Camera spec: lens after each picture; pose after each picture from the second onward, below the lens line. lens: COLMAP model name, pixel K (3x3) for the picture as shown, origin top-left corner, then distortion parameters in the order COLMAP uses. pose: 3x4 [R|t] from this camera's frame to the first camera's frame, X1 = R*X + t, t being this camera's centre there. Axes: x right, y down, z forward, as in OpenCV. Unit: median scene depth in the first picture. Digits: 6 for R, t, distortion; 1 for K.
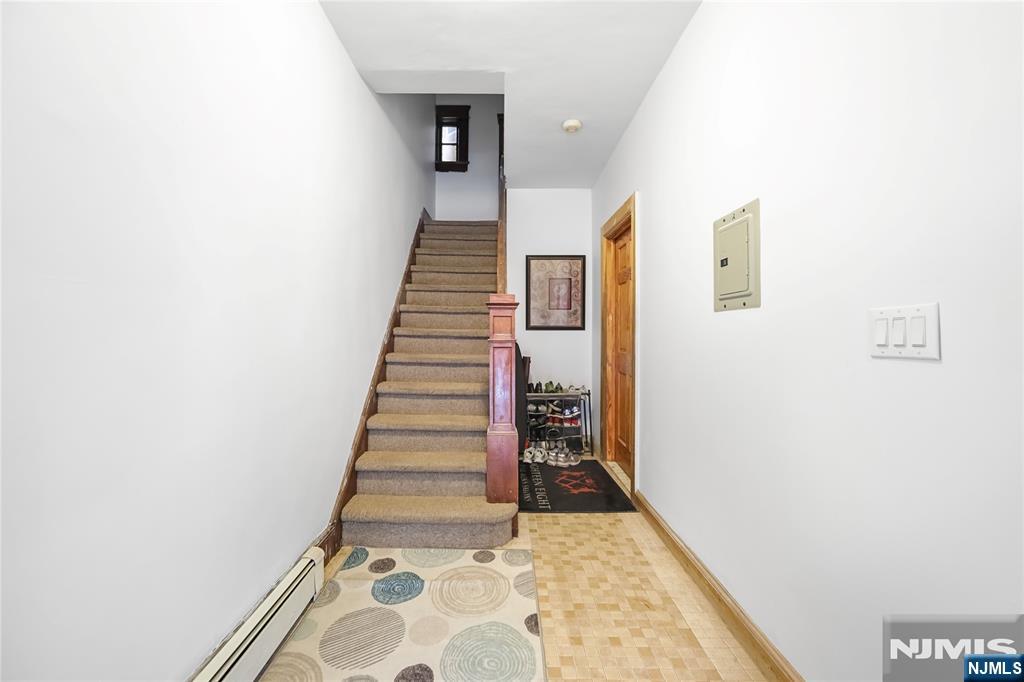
lens RADIAL K [[433.3, 0, 513.9], [0, 433.3, 327.7], [0, 0, 1]] dist [-0.002861, -0.000134]
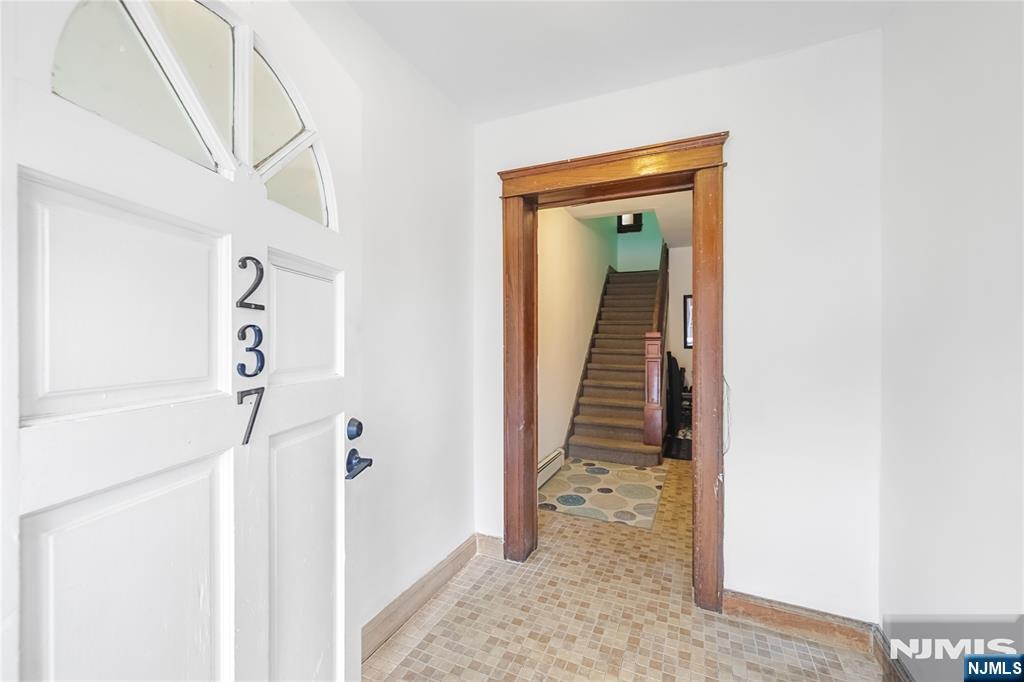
lens RADIAL K [[431.5, 0, 482.2], [0, 431.5, 341.3], [0, 0, 1]] dist [-0.001803, -0.000044]
pose [[0.880037, -0.001115, -0.474904, 0.200128], [0.006240, 0.999938, 0.009217, -0.060859], [0.474864, -0.011075, 0.879989, -0.924813]]
